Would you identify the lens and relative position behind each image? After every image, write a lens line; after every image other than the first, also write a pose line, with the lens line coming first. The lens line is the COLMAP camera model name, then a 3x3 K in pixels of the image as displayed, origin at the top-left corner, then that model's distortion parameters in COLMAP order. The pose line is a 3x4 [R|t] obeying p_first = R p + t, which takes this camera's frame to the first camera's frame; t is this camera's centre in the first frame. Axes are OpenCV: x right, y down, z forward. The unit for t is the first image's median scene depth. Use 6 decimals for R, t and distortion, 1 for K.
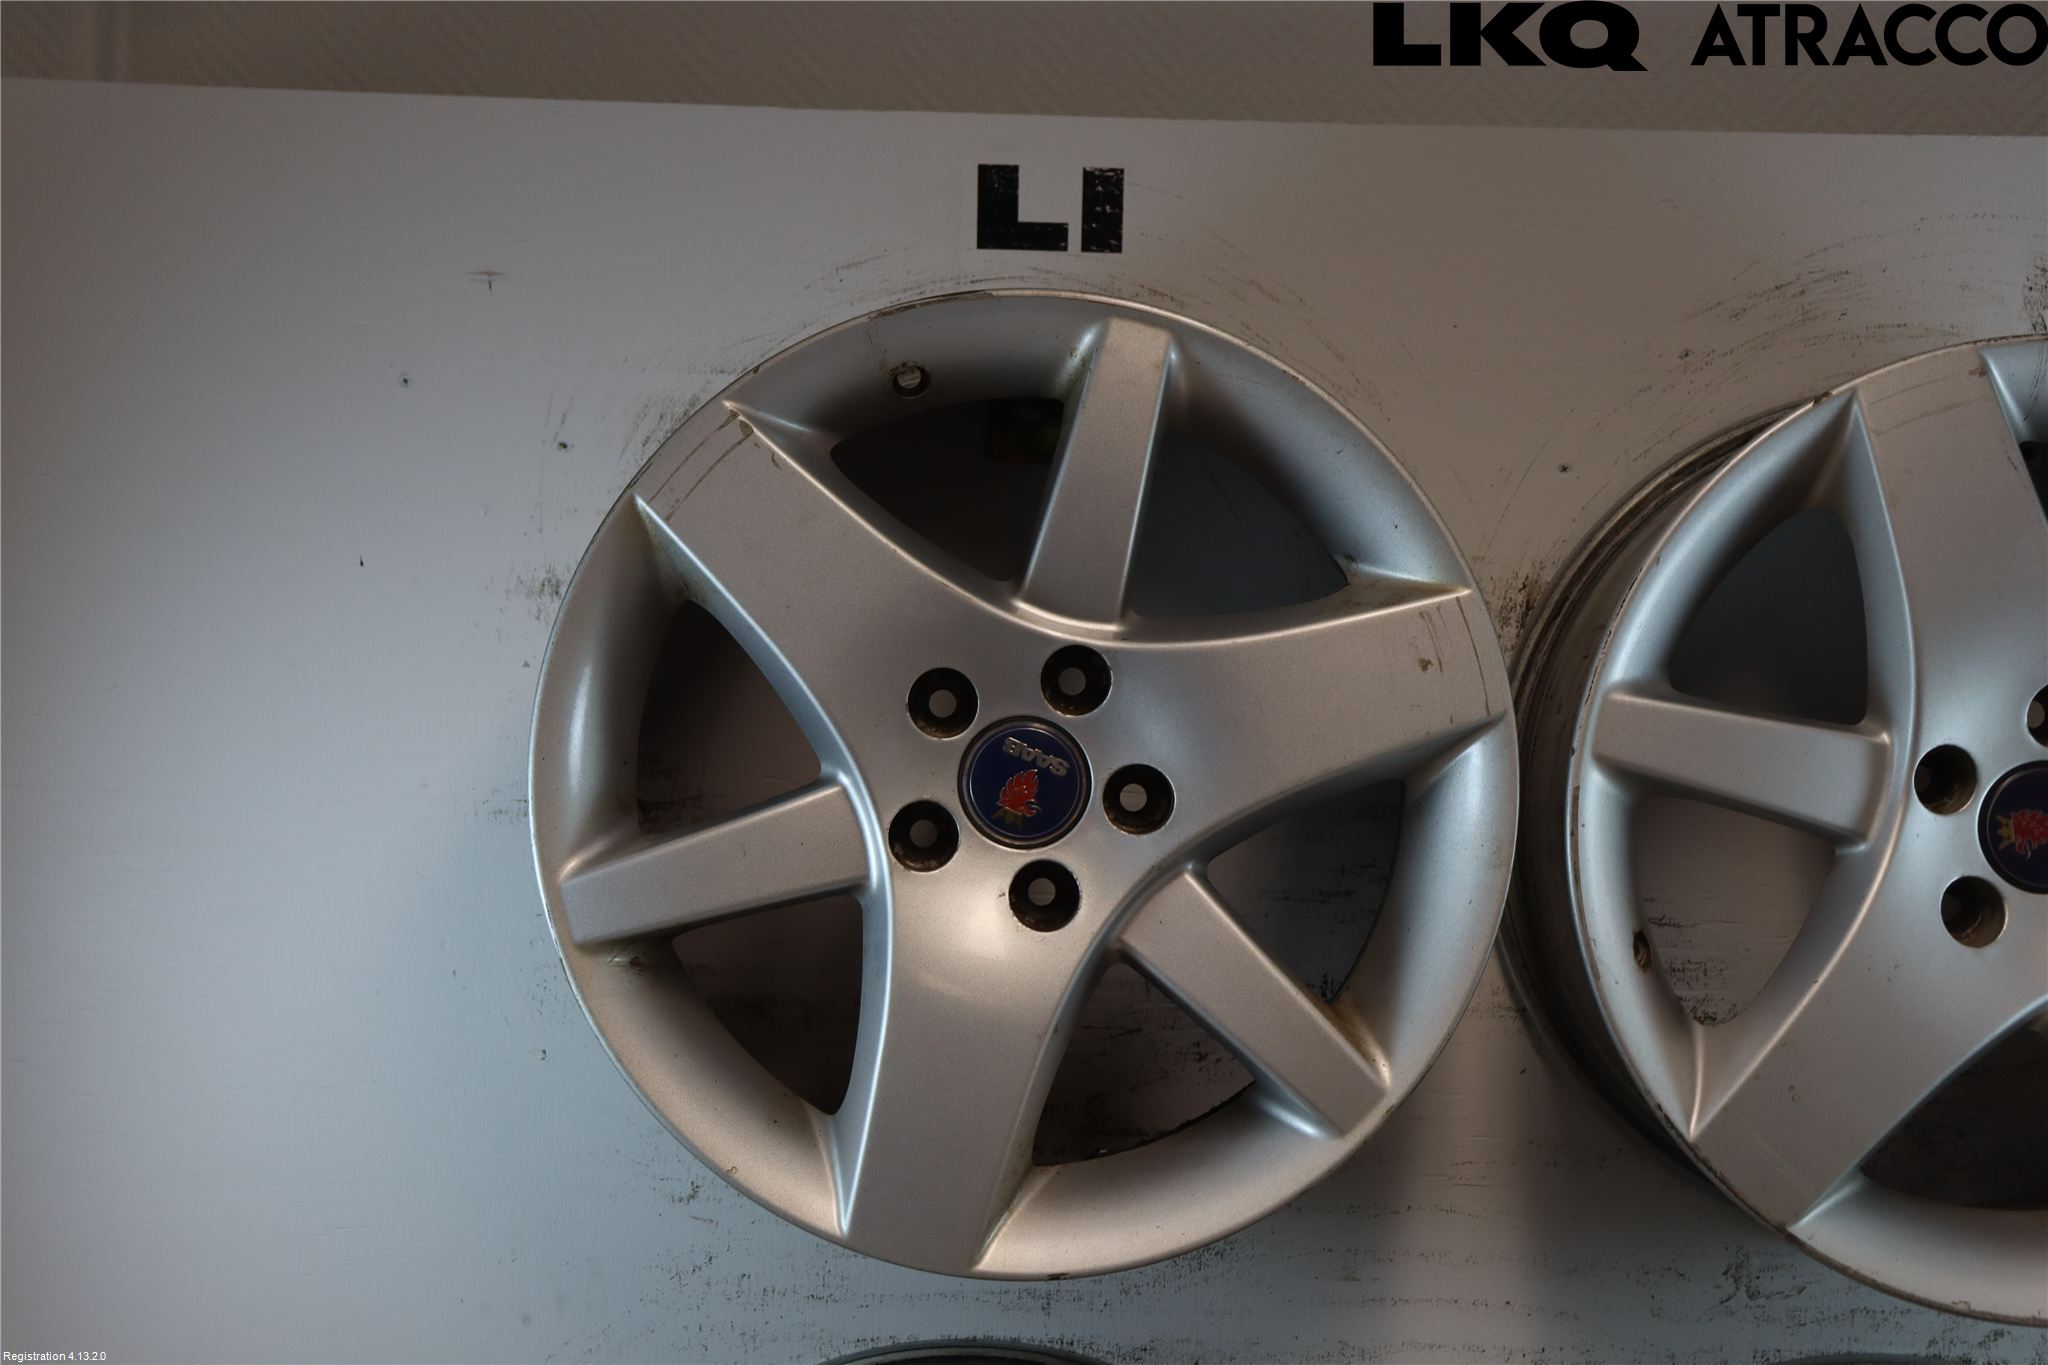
lens RADIAL K [[2975.1, 0, 1023.2], [0, 2975.1, 699.8], [0, 0, 1]] dist [0.032141, 0.371496]
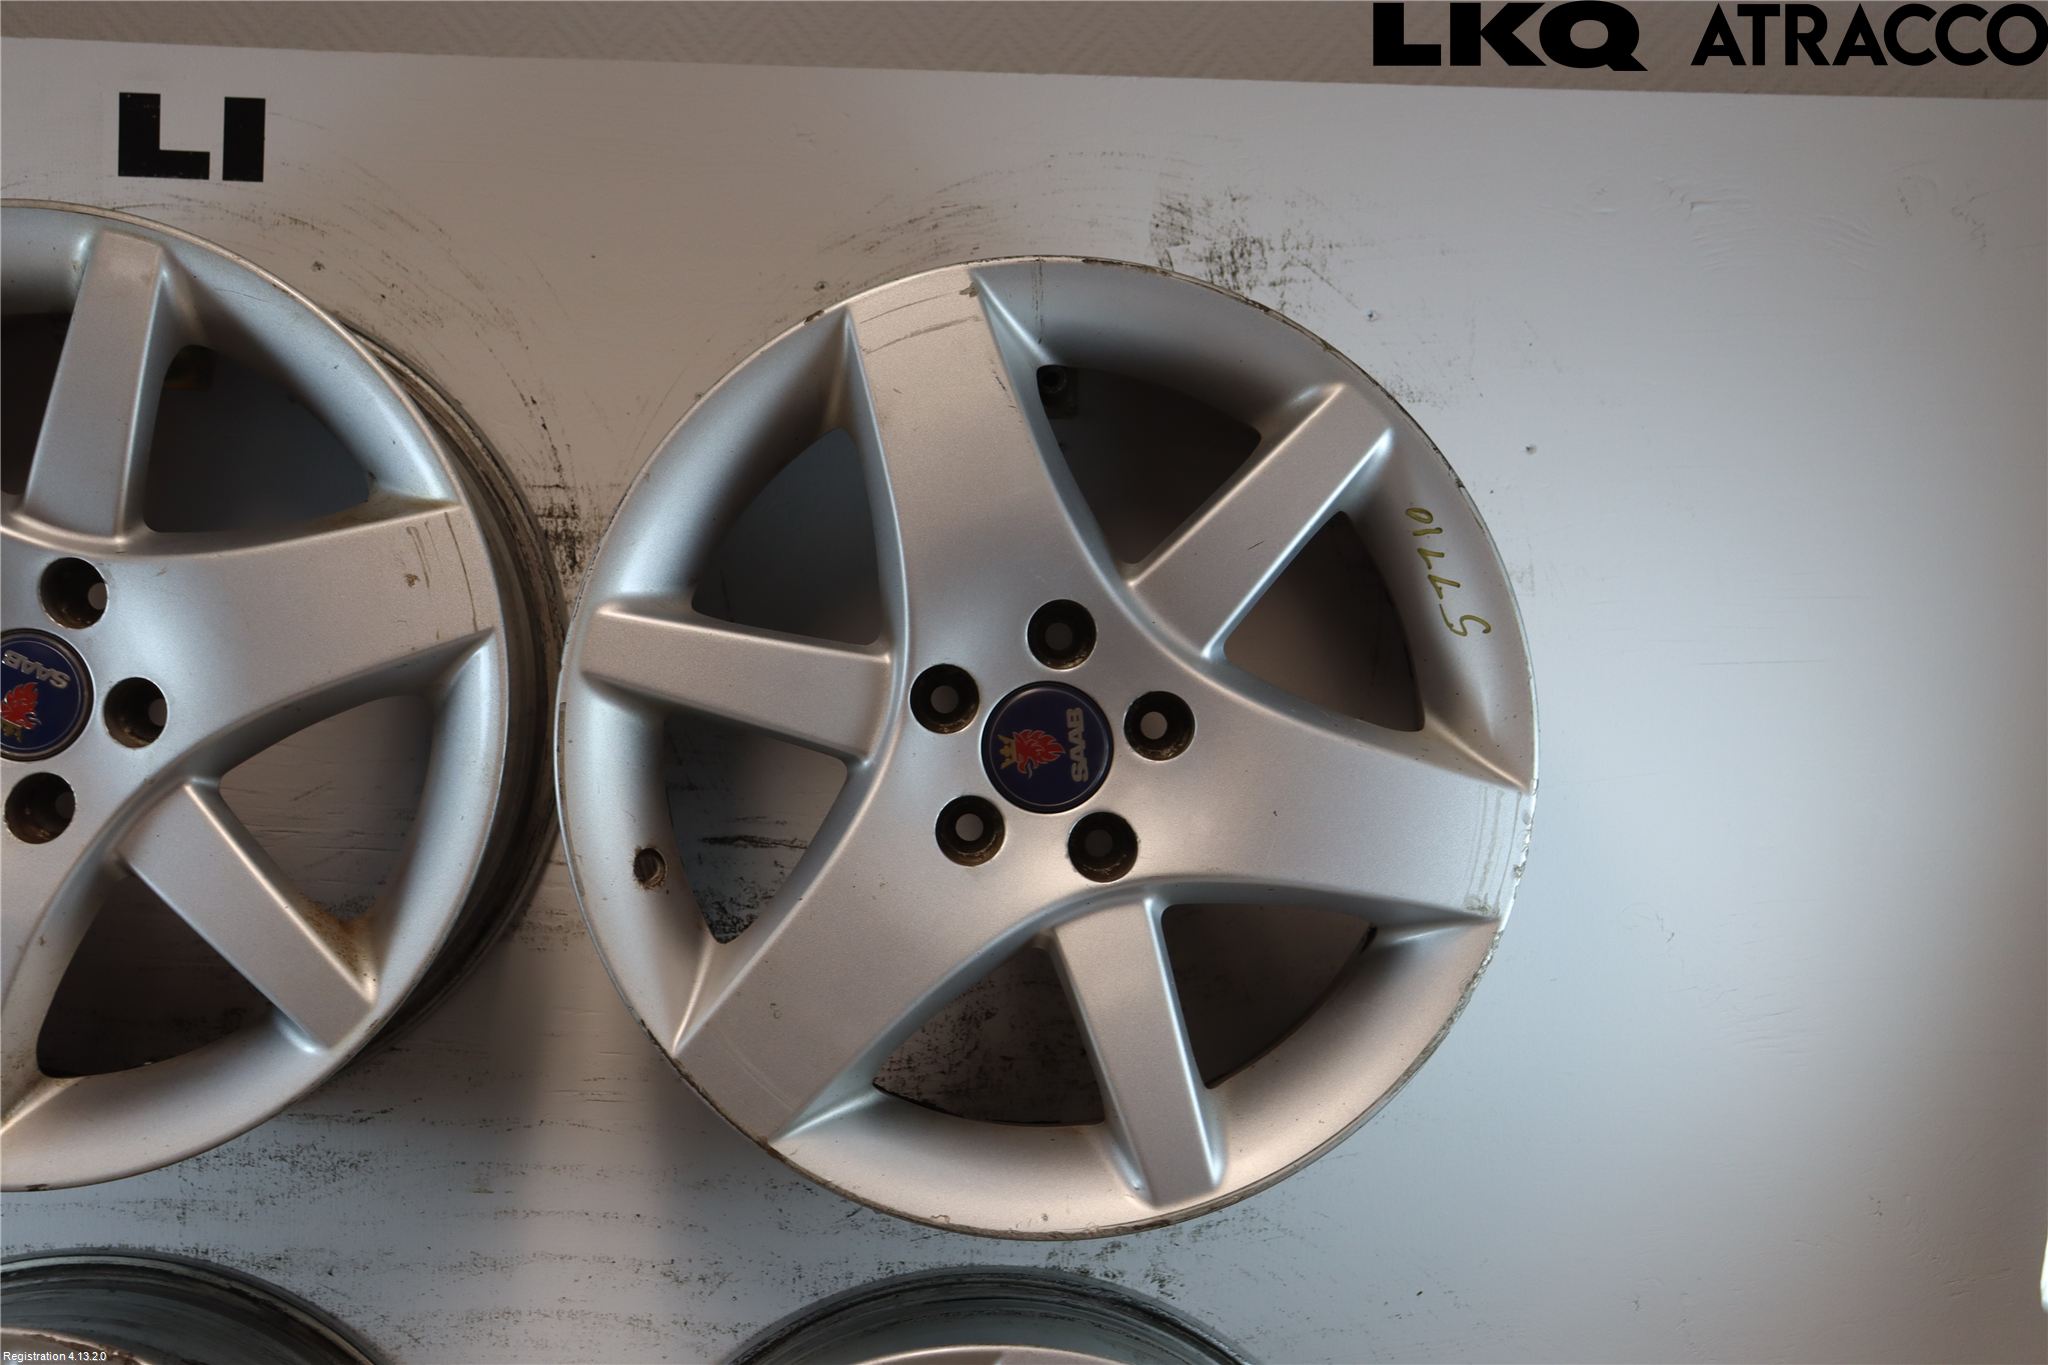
lens RADIAL K [[2640.4, 0, 1027.8], [0, 2640.4, 697.1], [0, 0, 1]] dist [-0.027585, 0.249262]
pose [[0.999775, 0.007636, -0.019803, 0.351733], [-0.007475, 0.999938, 0.008211, 0.018445], [0.019865, -0.008061, 0.999770, 0.115729]]
